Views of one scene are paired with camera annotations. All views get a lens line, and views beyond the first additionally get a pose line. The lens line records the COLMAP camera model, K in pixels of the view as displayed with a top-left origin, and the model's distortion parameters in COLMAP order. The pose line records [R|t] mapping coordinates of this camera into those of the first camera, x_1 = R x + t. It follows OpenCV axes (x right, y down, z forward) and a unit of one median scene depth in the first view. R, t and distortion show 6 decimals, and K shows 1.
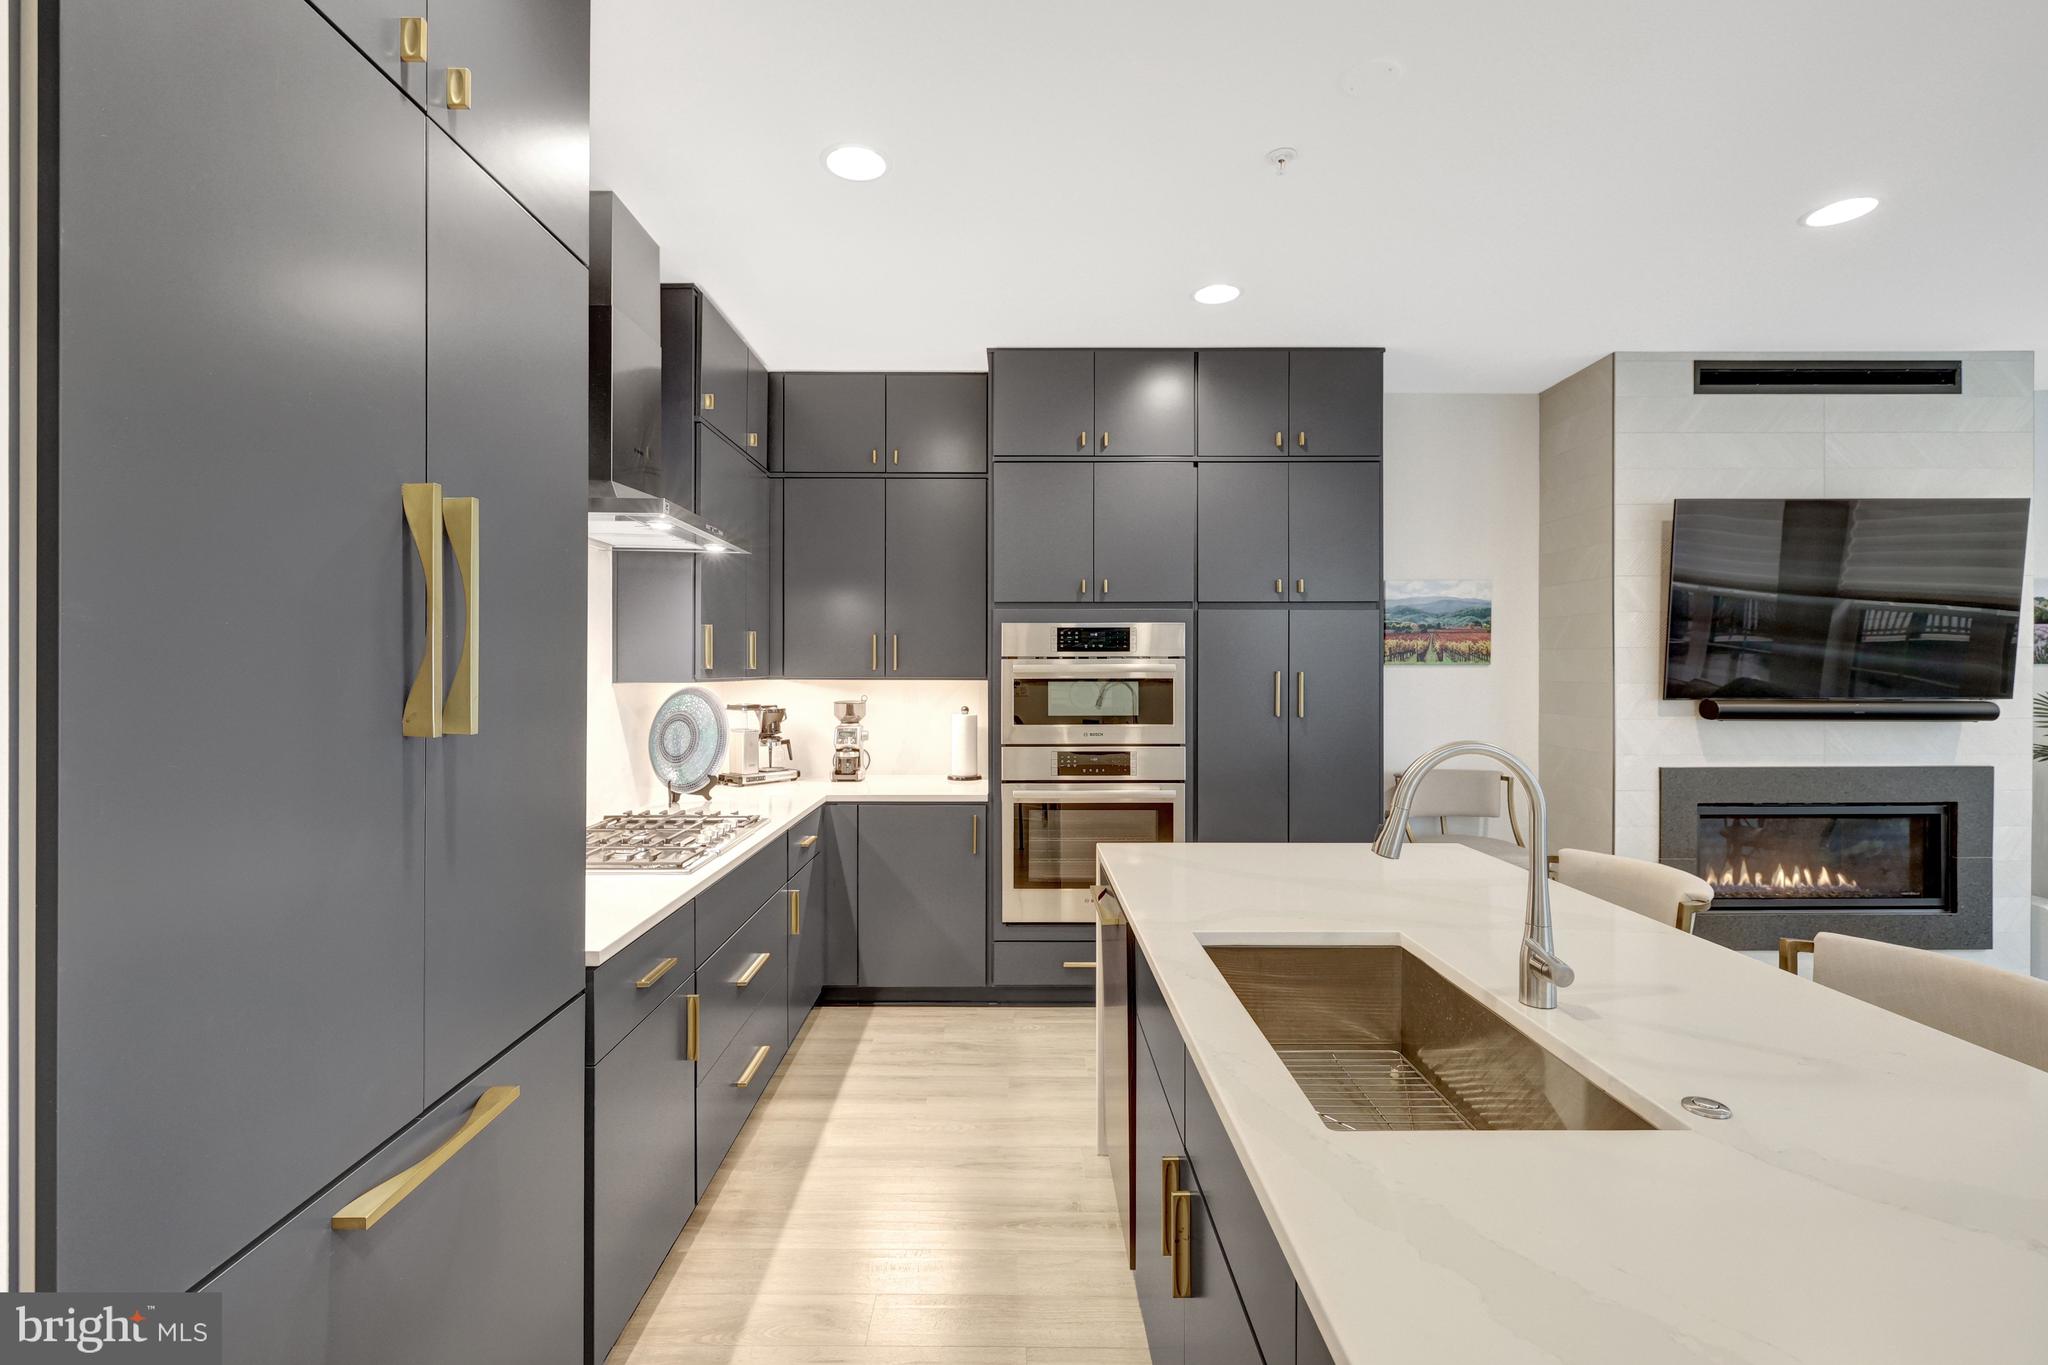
lens RADIAL K [[891.8, 0, 1018.0], [0, 891.8, 672.8], [0, 0, 1]] dist [-0.004841, 0.000070]
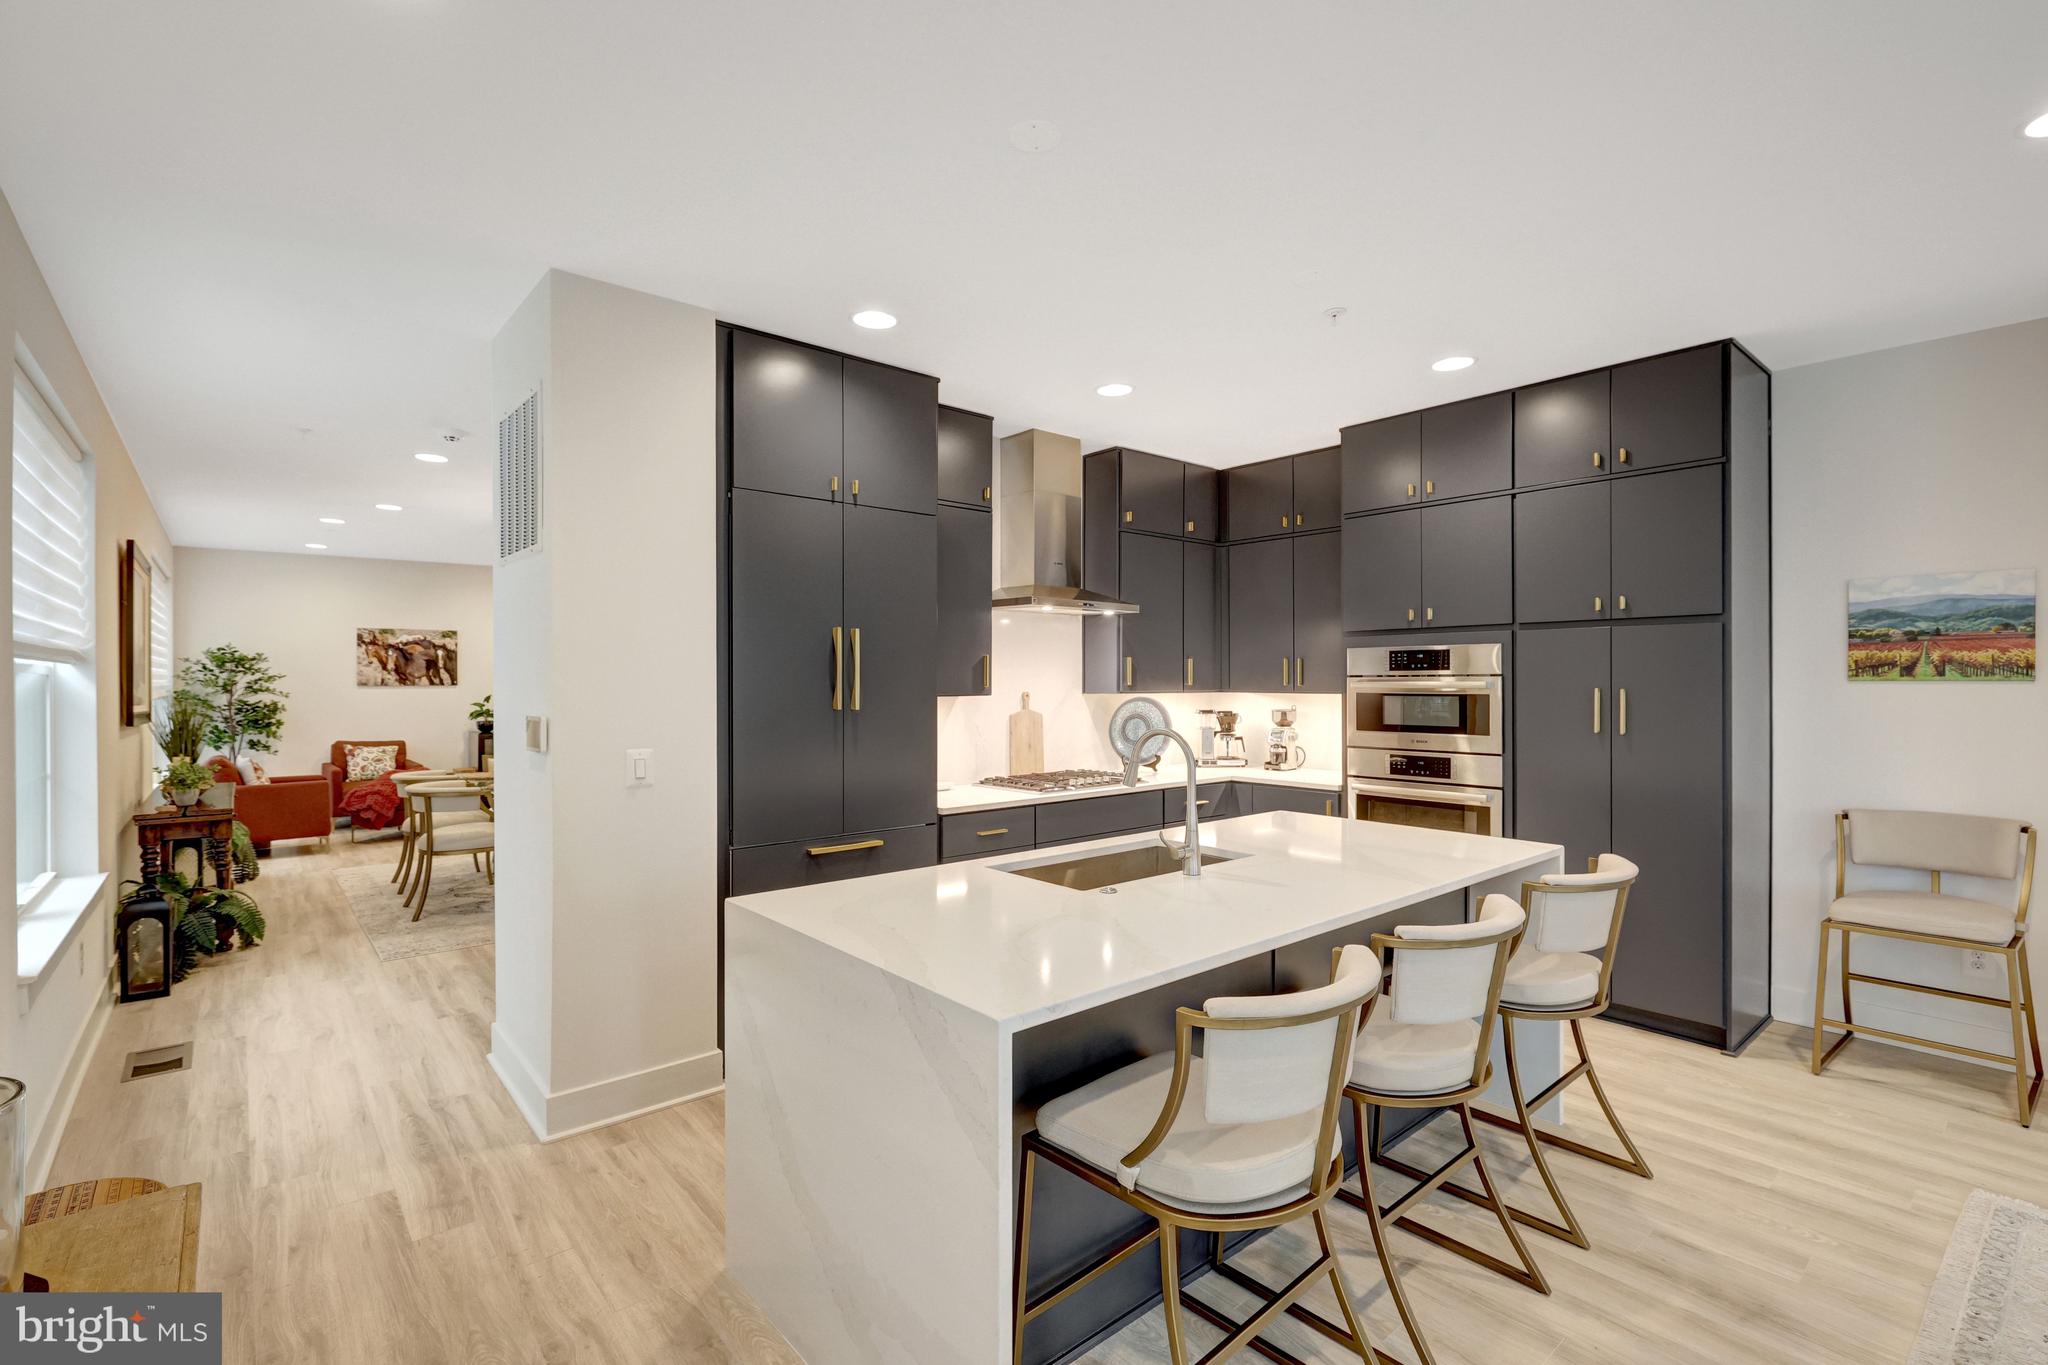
lens RADIAL K [[919.7, 0, 1016.0], [0, 919.7, 685.2], [0, 0, 1]] dist [-0.002536, 0.000033]
pose [[0.646210, 0.002829, -0.763154, 0.649231], [-0.001704, 0.999996, 0.002264, -0.006308], [0.763157, -0.000163, 0.646213, -0.177014]]
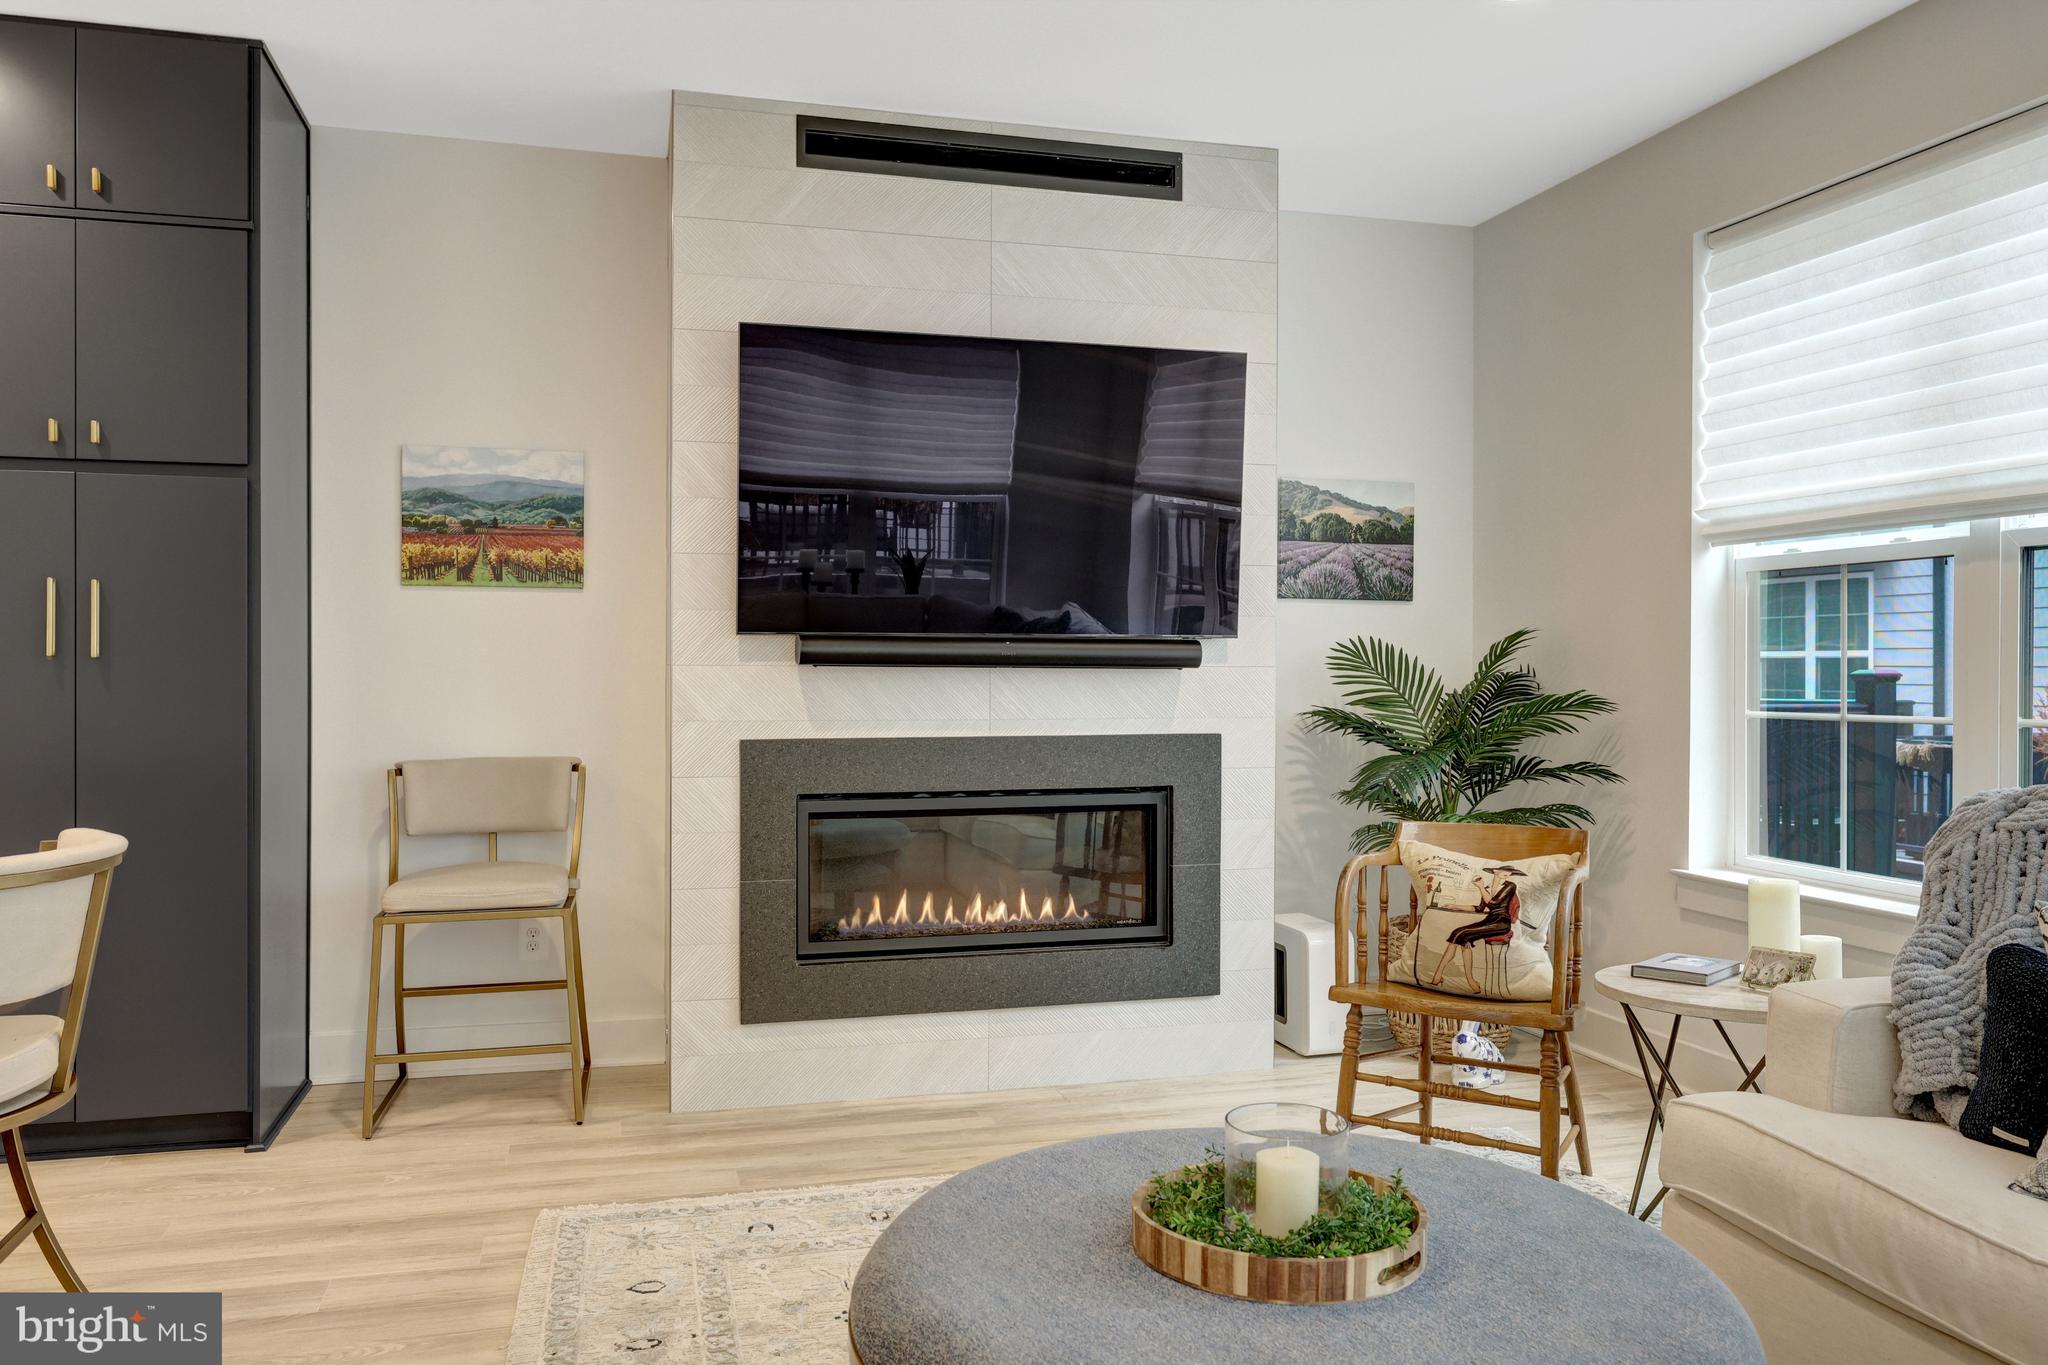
lens RADIAL K [[1512.5, 0, 1019.1], [0, 1512.5, 670.7], [0, 0, 1]] dist [-0.007318, 0.011815]
pose [[0.963716, 0.003251, 0.266911, 0.622958], [-0.002275, 0.999990, -0.003968, 0.059780], [-0.266921, 0.003217, 0.963713, -0.110456]]
